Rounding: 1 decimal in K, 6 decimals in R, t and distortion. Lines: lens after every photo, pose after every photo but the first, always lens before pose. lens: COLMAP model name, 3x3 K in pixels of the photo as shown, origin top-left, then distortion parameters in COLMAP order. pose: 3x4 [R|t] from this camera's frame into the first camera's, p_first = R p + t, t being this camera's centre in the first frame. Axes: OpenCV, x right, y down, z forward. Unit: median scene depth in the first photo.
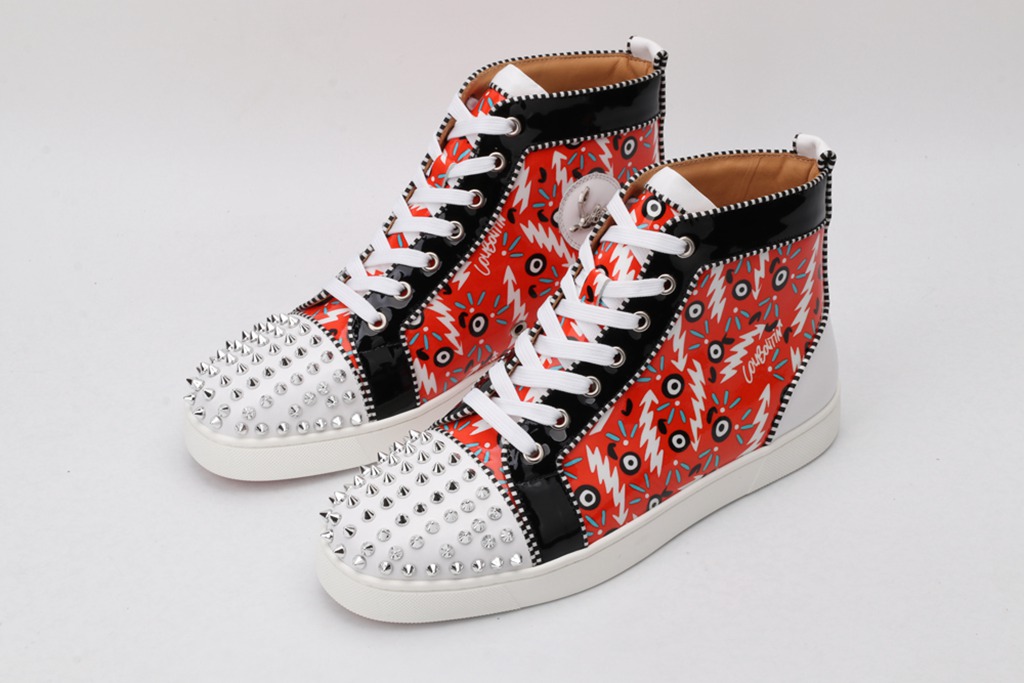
lens RADIAL K [[2336.9, 0, 476.8], [0, 2336.9, 340.4], [0, 0, 1]] dist [-0.017219, -0.221836]
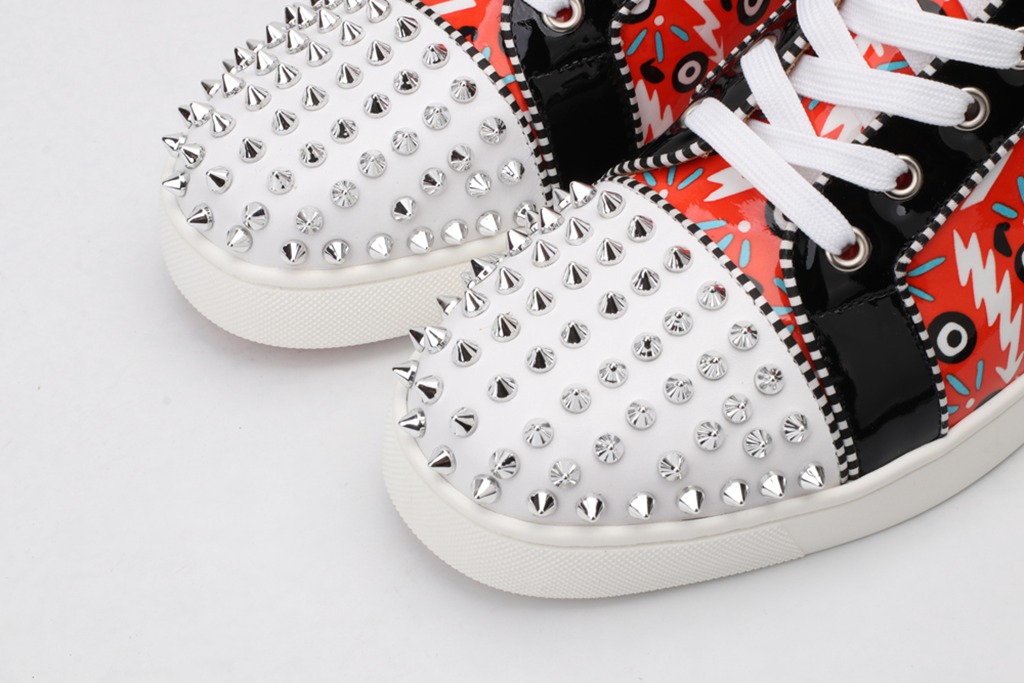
lens RADIAL K [[2472.5, 0, 512.0], [0, 2472.5, 341.5], [0, 0, 1]] dist [-0.160304, -0.570815]
pose [[0.998934, -0.005754, 0.045795, -0.066177], [-0.004994, 0.972899, 0.231178, -0.048492], [-0.045884, -0.231160, 0.971833, 0.510187]]
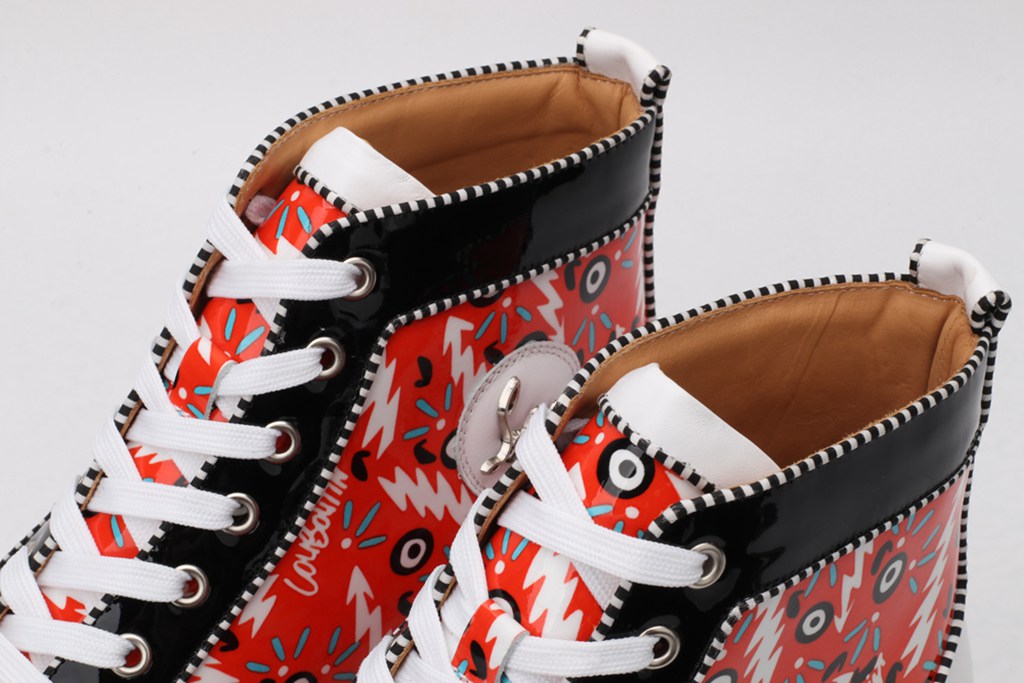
lens RADIAL K [[2350.4, 0, 512.0], [0, 2350.4, 341.5], [0, 0, 1]] dist [-0.037626, -0.195025]
pose [[0.994705, -0.016138, 0.101493, 0.011518], [0.001857, 0.990254, 0.139258, -0.139523], [-0.102751, -0.138333, 0.985041, 0.579755]]
